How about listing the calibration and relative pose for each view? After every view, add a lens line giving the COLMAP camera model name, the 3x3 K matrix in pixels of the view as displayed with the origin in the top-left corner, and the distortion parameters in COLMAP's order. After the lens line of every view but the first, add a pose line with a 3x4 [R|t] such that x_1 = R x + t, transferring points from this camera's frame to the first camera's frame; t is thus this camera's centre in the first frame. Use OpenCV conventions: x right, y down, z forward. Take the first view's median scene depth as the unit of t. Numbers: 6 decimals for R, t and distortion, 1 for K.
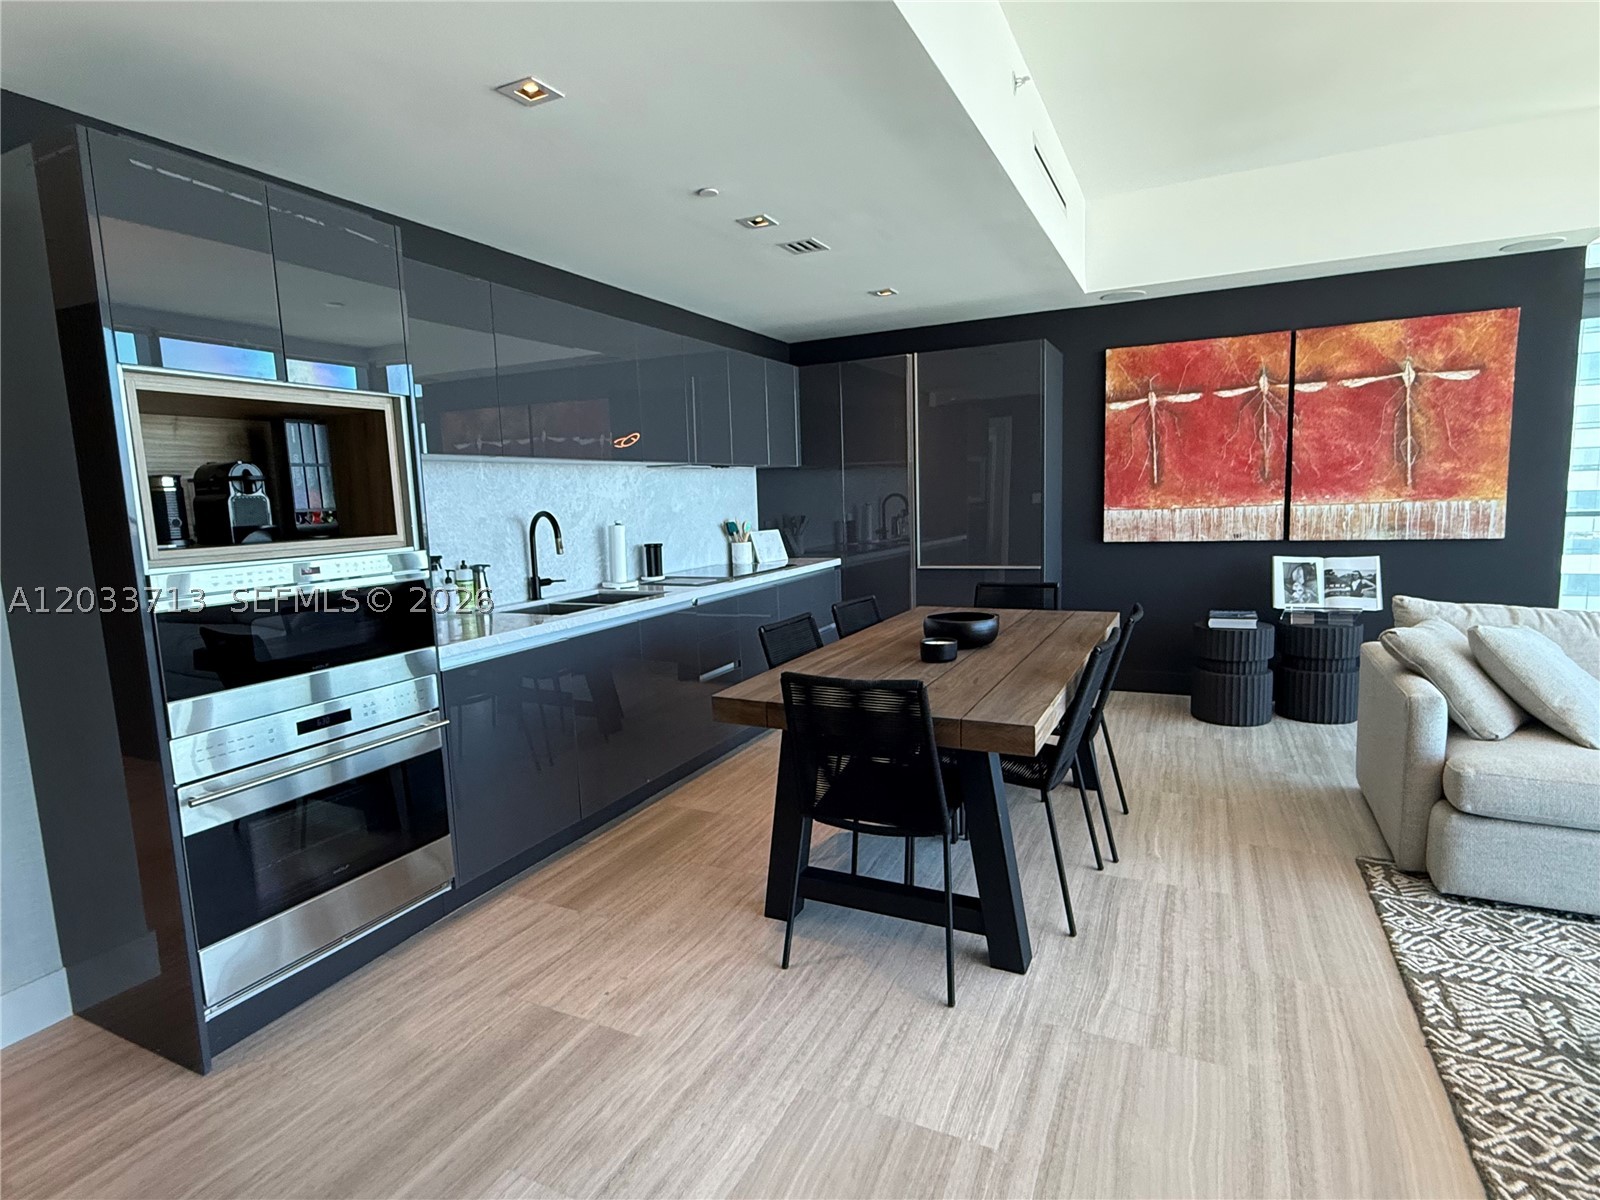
lens RADIAL K [[834.5, 0, 795.9], [0, 834.5, 600.4], [0, 0, 1]] dist [-0.004442, -0.000399]
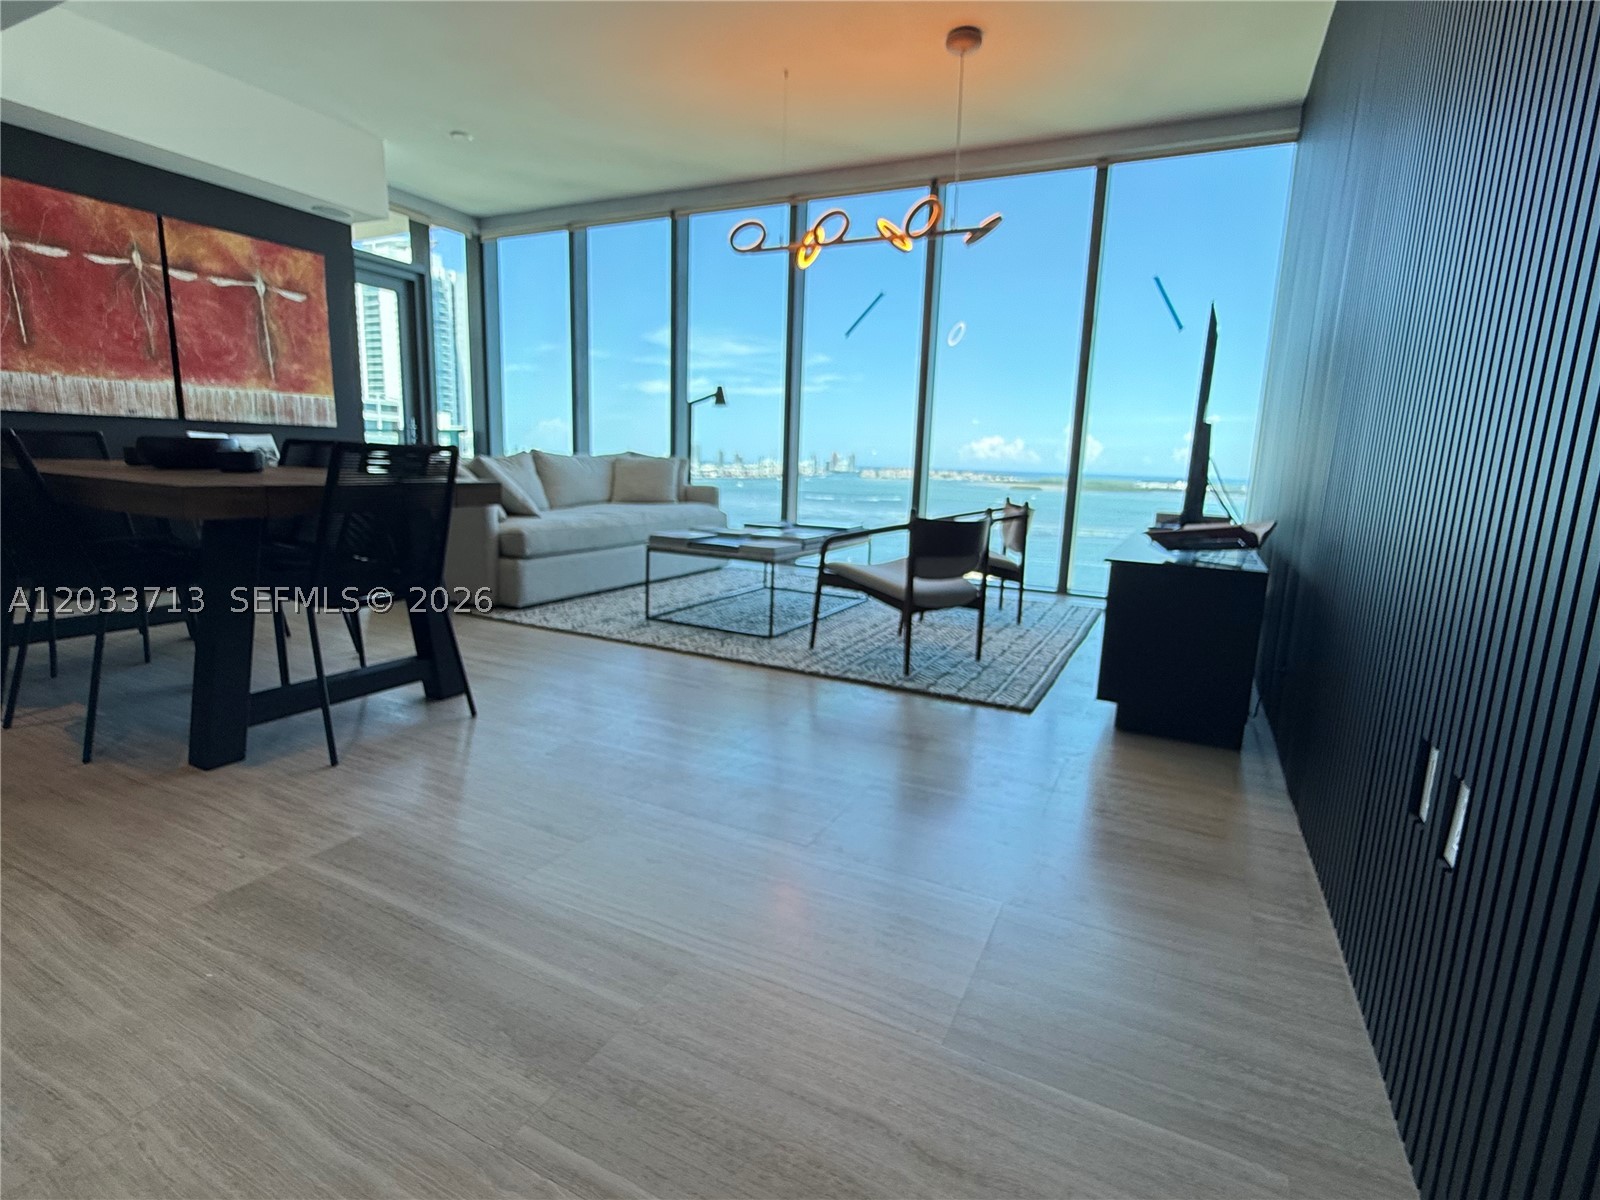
lens RADIAL K [[789.0, 0, 797.6], [0, 789.0, 604.3], [0, 0, 1]] dist [-0.002360, -0.001234]
pose [[0.002740, -0.146282, 0.989239, -0.459340], [0.088423, 0.985403, 0.145470, 0.088331], [-0.996079, 0.087073, 0.015635, 0.224061]]
